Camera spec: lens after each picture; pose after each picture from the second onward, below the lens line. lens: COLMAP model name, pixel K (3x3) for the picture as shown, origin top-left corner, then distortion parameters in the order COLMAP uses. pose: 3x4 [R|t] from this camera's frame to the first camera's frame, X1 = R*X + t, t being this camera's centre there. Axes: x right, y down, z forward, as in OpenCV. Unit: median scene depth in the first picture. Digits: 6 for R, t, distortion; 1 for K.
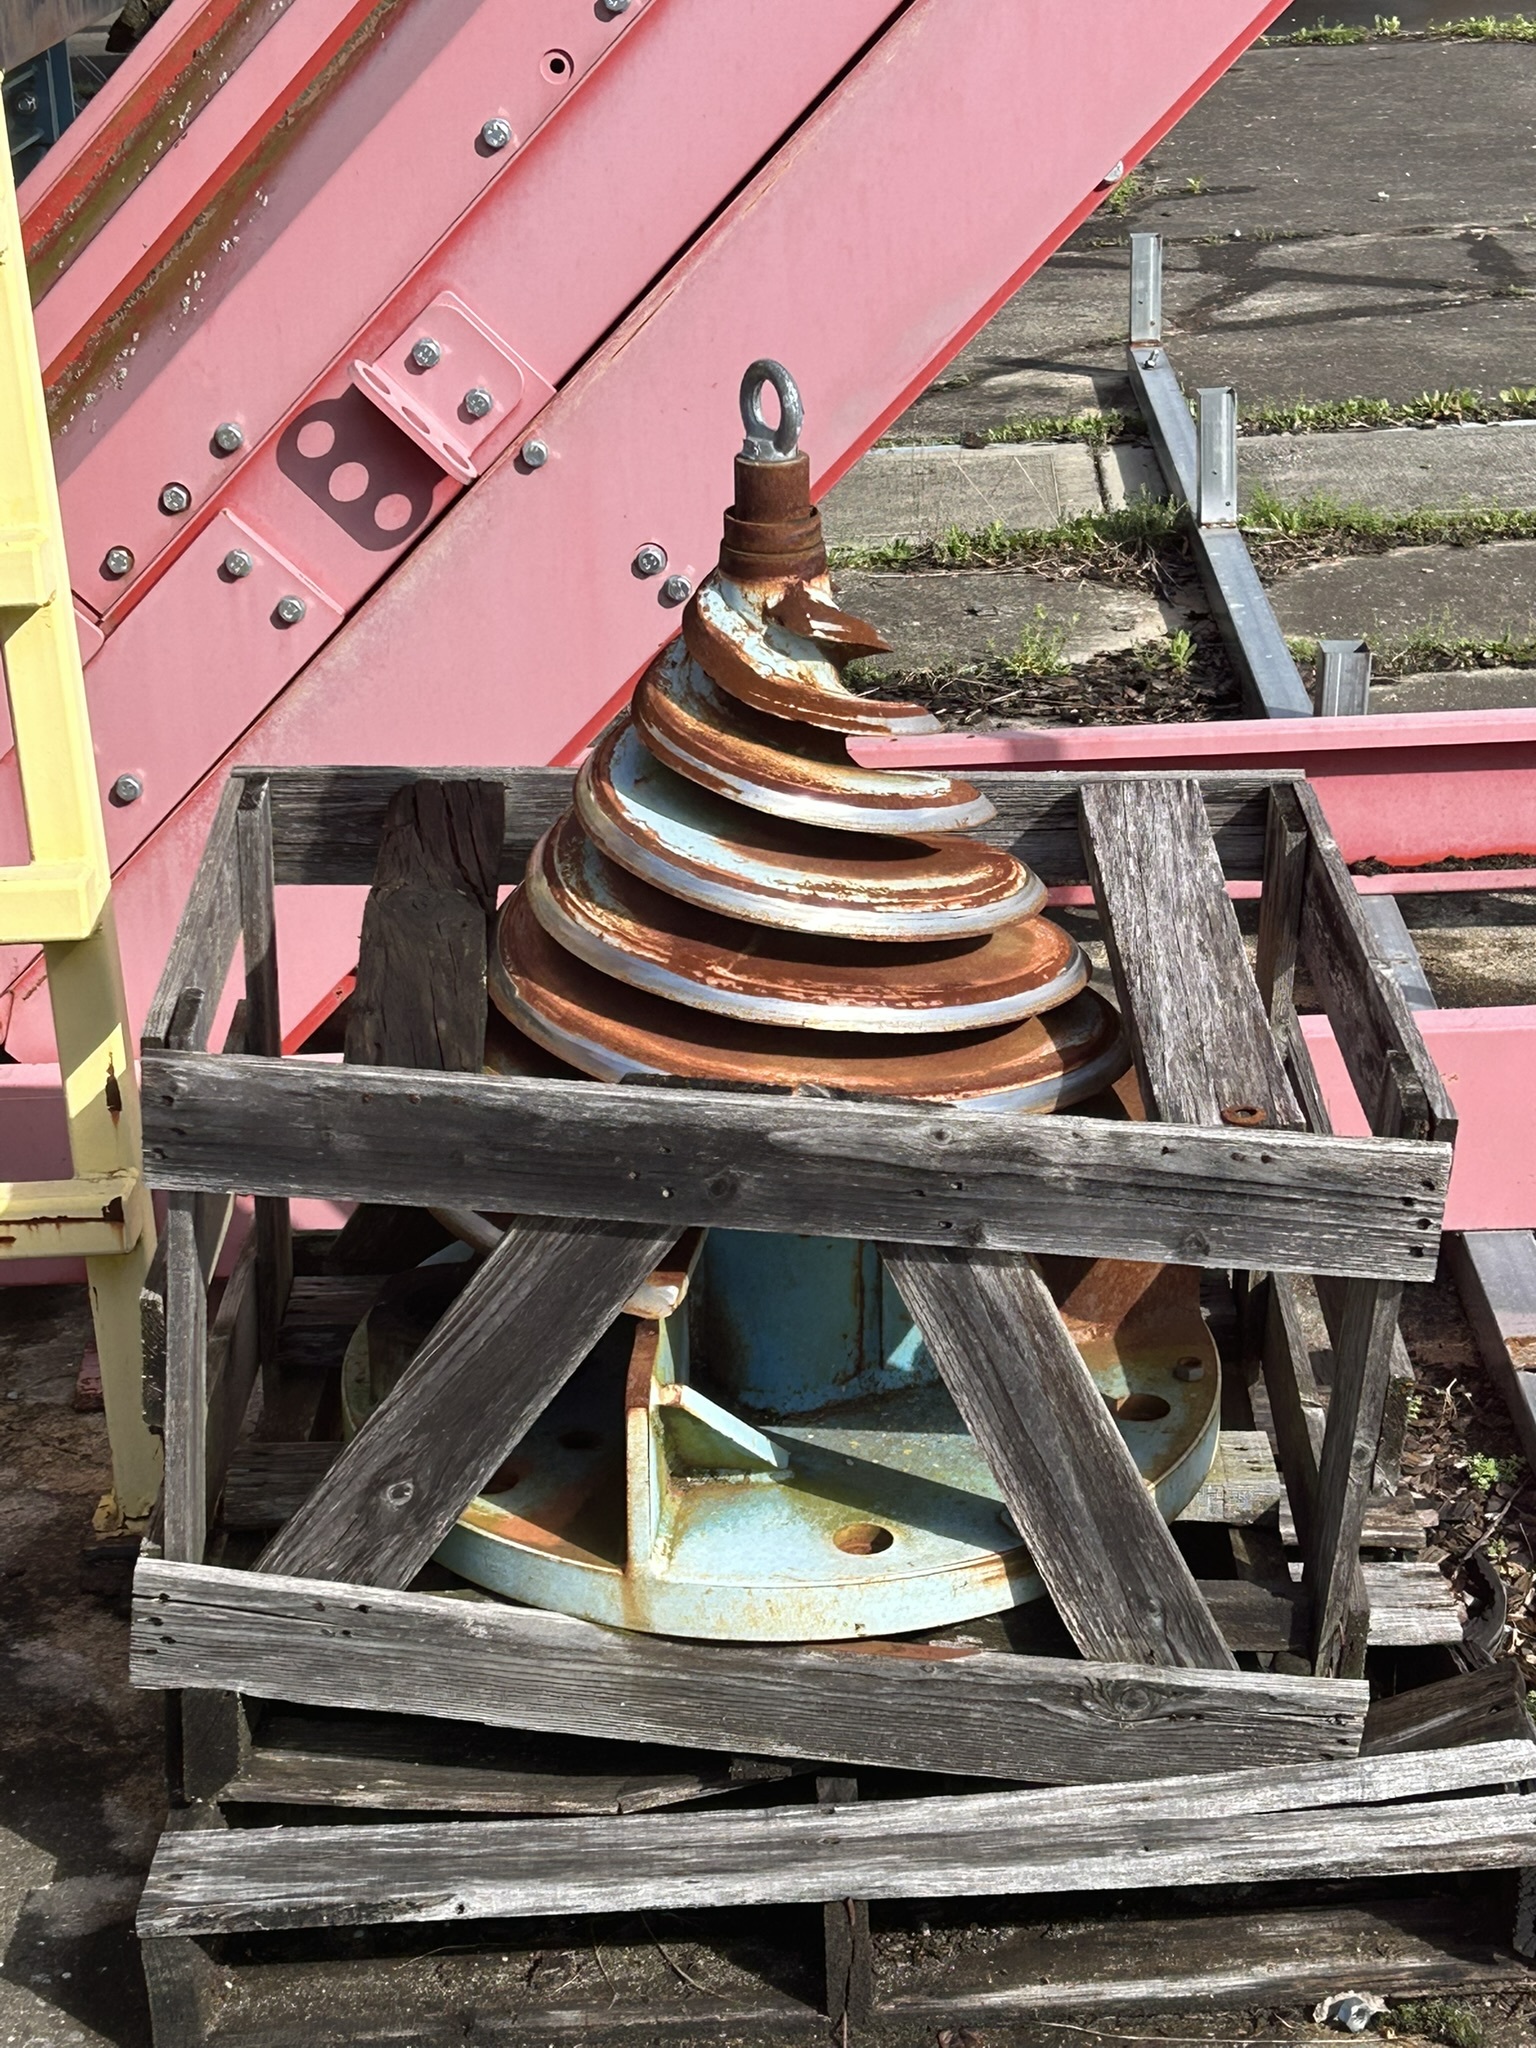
lens RADIAL K [[3847.9, 0, 775.6], [0, 3847.9, 1035.0], [0, 0, 1]] dist [0.175972, 0.000000]
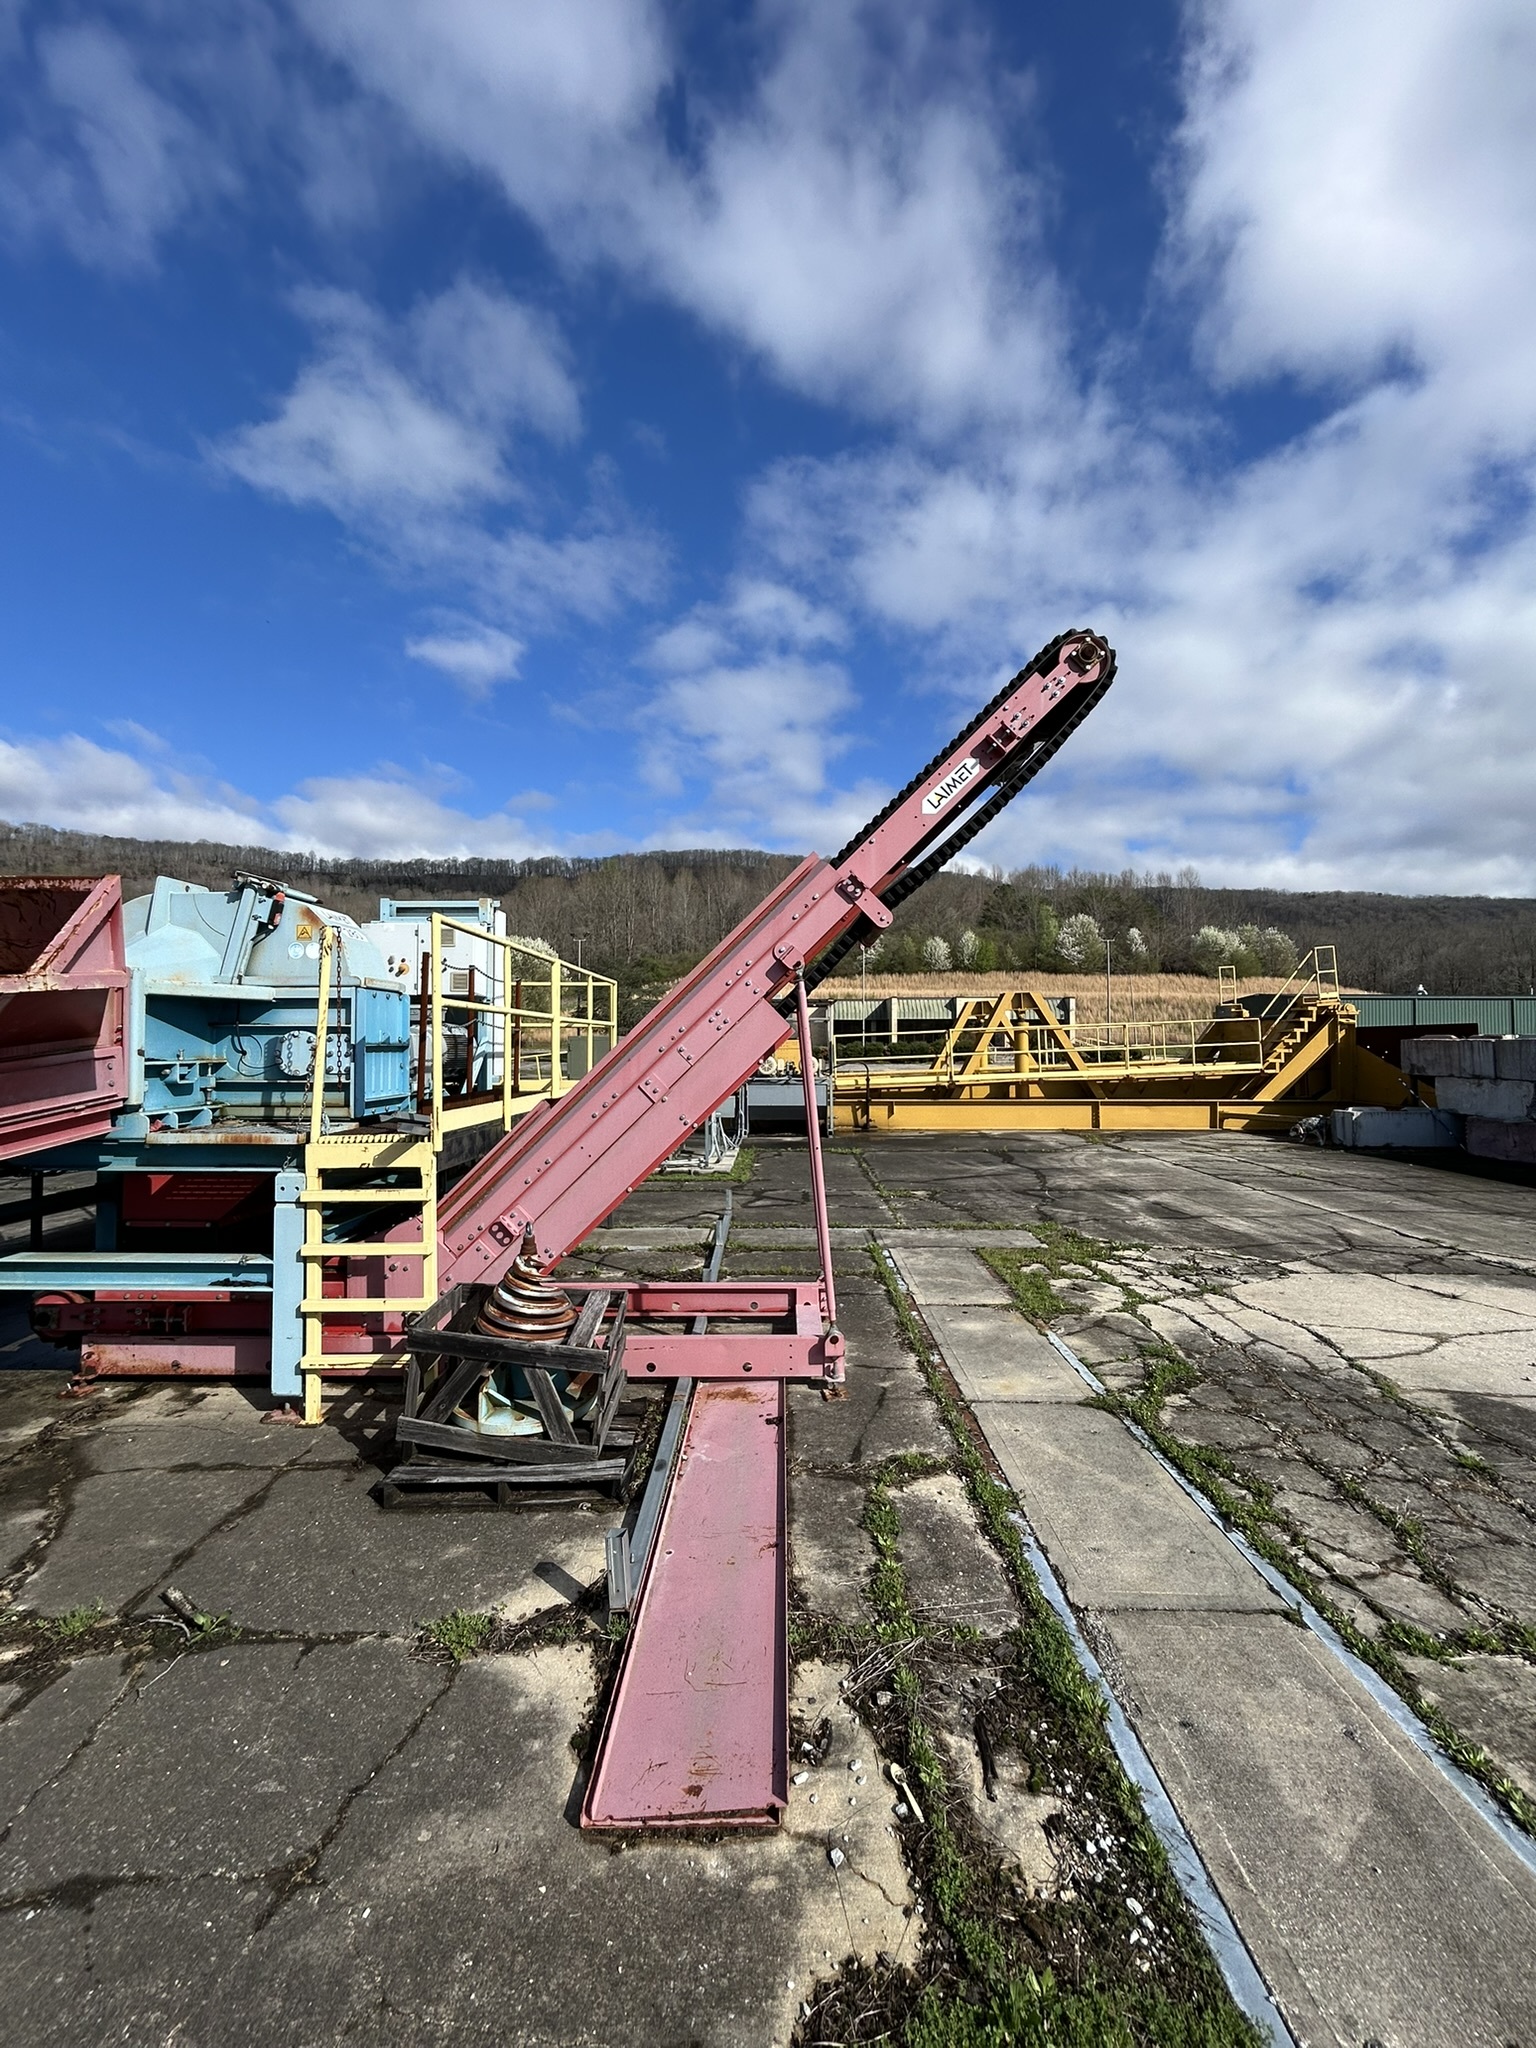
lens RADIAL K [[826.5, 0, 766.6], [0, 826.5, 1025.0], [0, 0, 1]] dist [-0.001091, 0.000514]
pose [[0.999094, 0.042357, 0.004188, 0.381833], [-0.037716, 0.926619, -0.374106, 0.028745], [-0.019727, 0.373609, 0.927377, -0.451065]]
